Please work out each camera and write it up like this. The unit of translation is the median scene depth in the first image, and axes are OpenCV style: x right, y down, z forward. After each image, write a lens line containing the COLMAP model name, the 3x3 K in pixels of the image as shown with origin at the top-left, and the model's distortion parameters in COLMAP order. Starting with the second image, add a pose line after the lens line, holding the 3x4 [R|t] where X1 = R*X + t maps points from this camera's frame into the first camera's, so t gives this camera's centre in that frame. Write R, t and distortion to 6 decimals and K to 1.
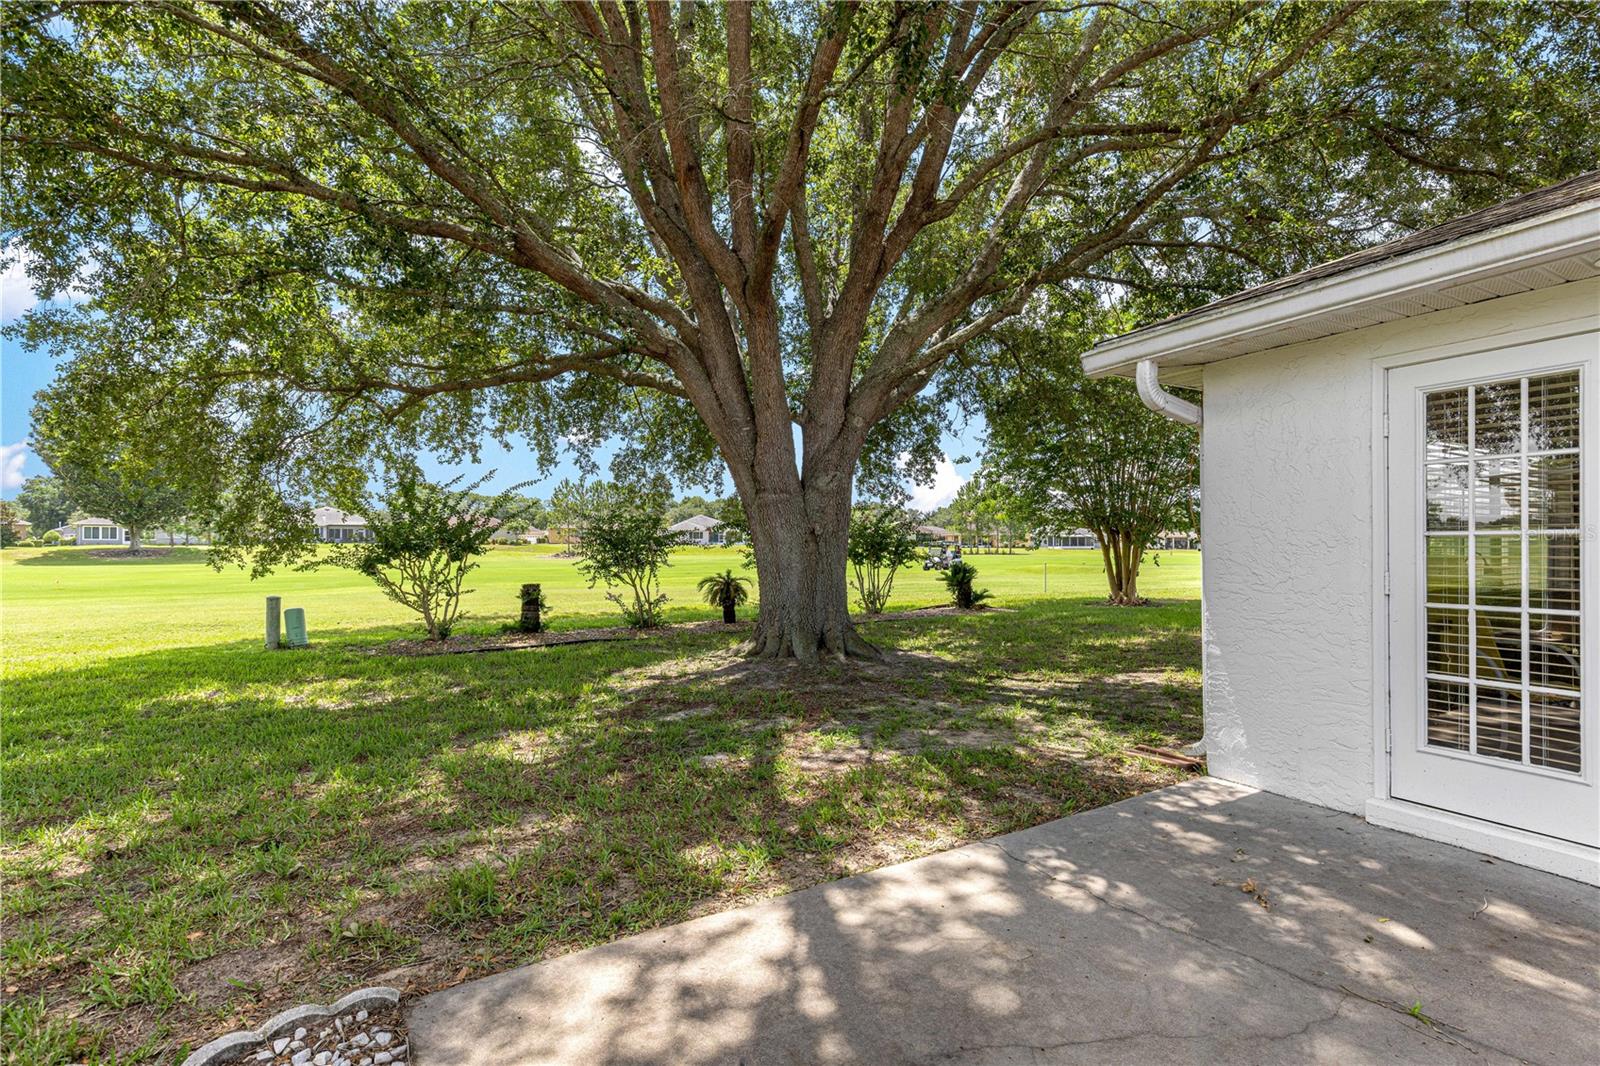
lens RADIAL K [[723.4, 0, 794.5], [0, 723.4, 539.8], [0, 0, 1]] dist [0.005664, 0.000186]
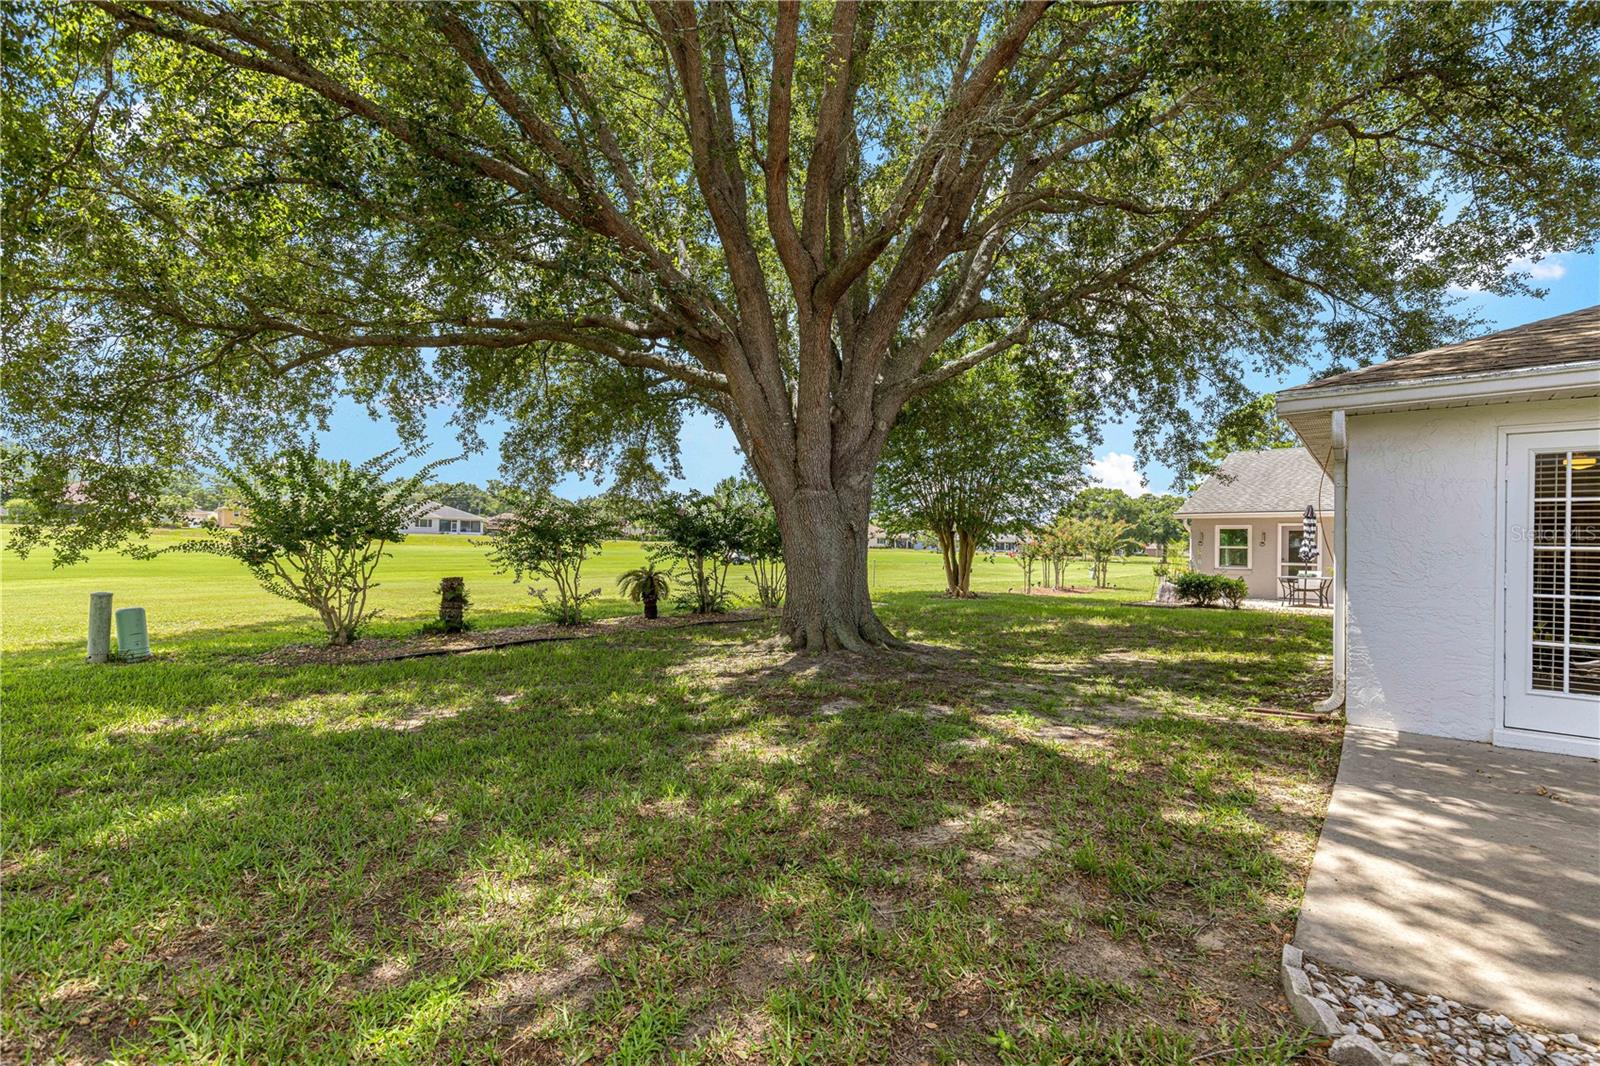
lens RADIAL K [[723.4, 0, 794.5], [0, 723.4, 539.8], [0, 0, 1]] dist [0.005664, 0.000186]
pose [[0.933299, 0.023427, 0.358336, -0.890209], [-0.026166, 0.999654, 0.002796, 0.009184], [-0.358147, -0.011986, 0.933588, 0.128178]]
